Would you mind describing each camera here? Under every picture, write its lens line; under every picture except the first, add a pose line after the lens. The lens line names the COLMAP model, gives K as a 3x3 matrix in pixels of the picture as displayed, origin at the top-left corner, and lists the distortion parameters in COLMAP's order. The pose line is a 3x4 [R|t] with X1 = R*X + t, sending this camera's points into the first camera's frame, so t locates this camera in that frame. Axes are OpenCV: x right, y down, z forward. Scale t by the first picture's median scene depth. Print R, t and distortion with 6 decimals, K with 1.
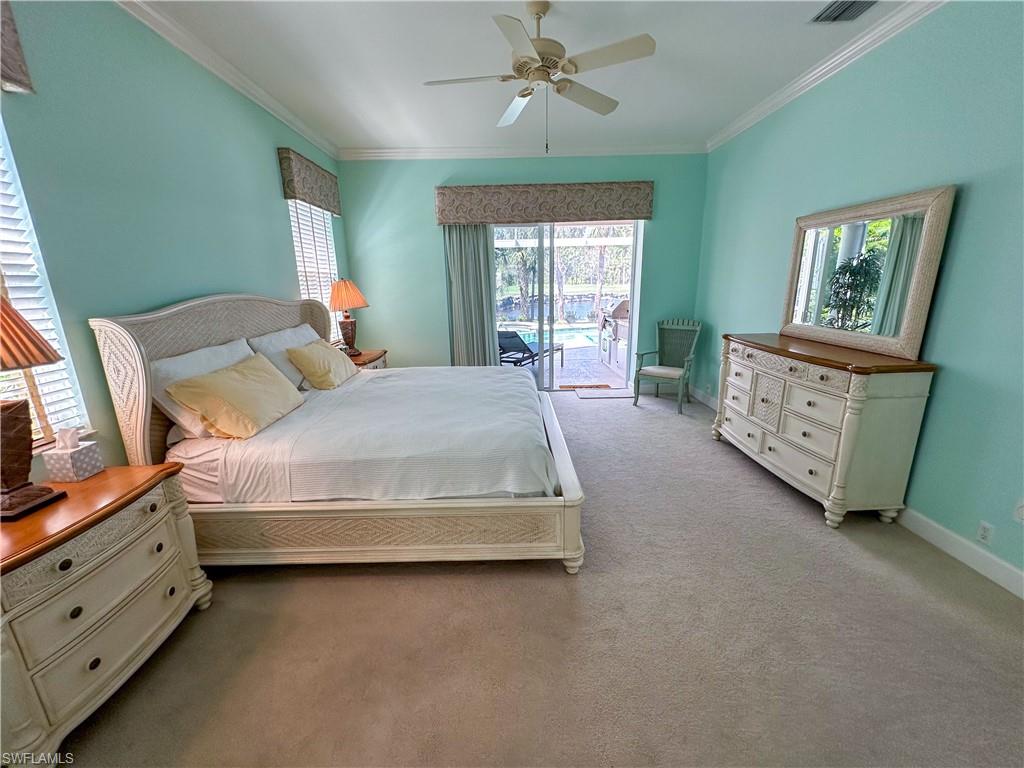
lens RADIAL K [[409.9, 0, 510.9], [0, 409.9, 384.9], [0, 0, 1]] dist [-0.002759, -0.000029]
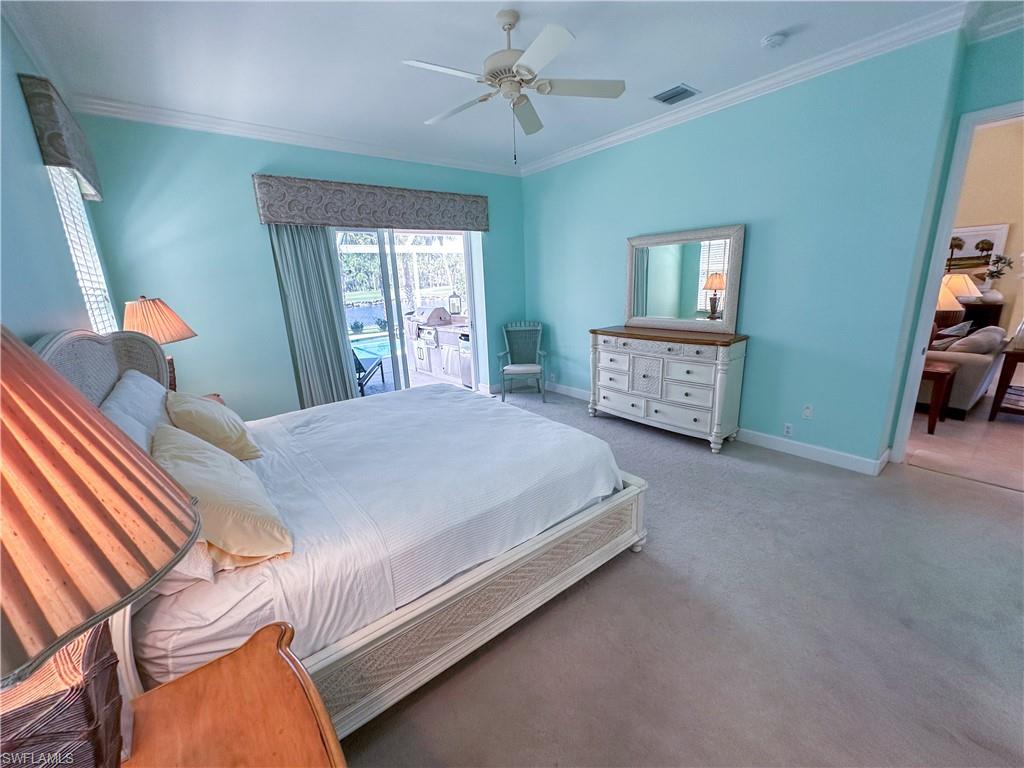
lens RADIAL K [[410.3, 0, 512.0], [0, 410.3, 384.0], [0, 0, 1]] dist [-0.001559, 0.000099]
pose [[0.791810, -0.162992, 0.588617, -0.470314], [0.174414, 0.983945, 0.037839, -0.058849], [-0.585335, 0.072702, 0.807526, 0.180639]]
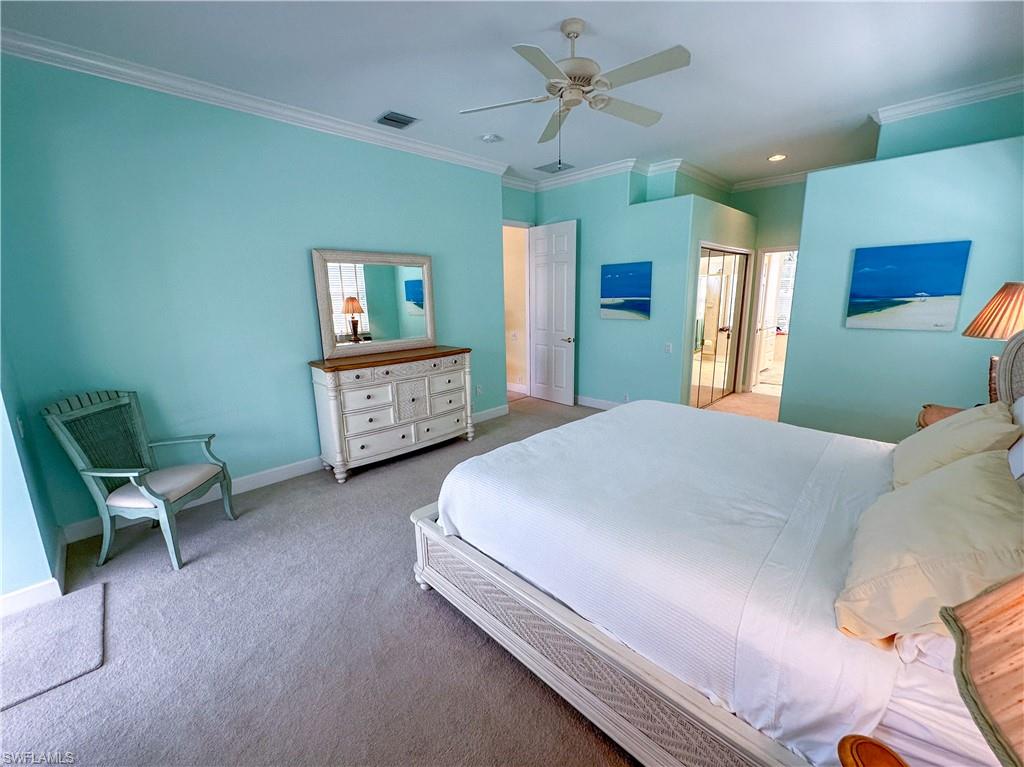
lens RADIAL K [[427.7, 0, 512.0], [0, 427.7, 383.5], [0, 0, 1]] dist [-0.001503, -0.000046]
pose [[-0.698354, -0.118301, 0.705908, -0.475818], [0.206583, 0.910960, 0.357037, -0.388433], [-0.685292, 0.395167, -0.611733, 1.488708]]
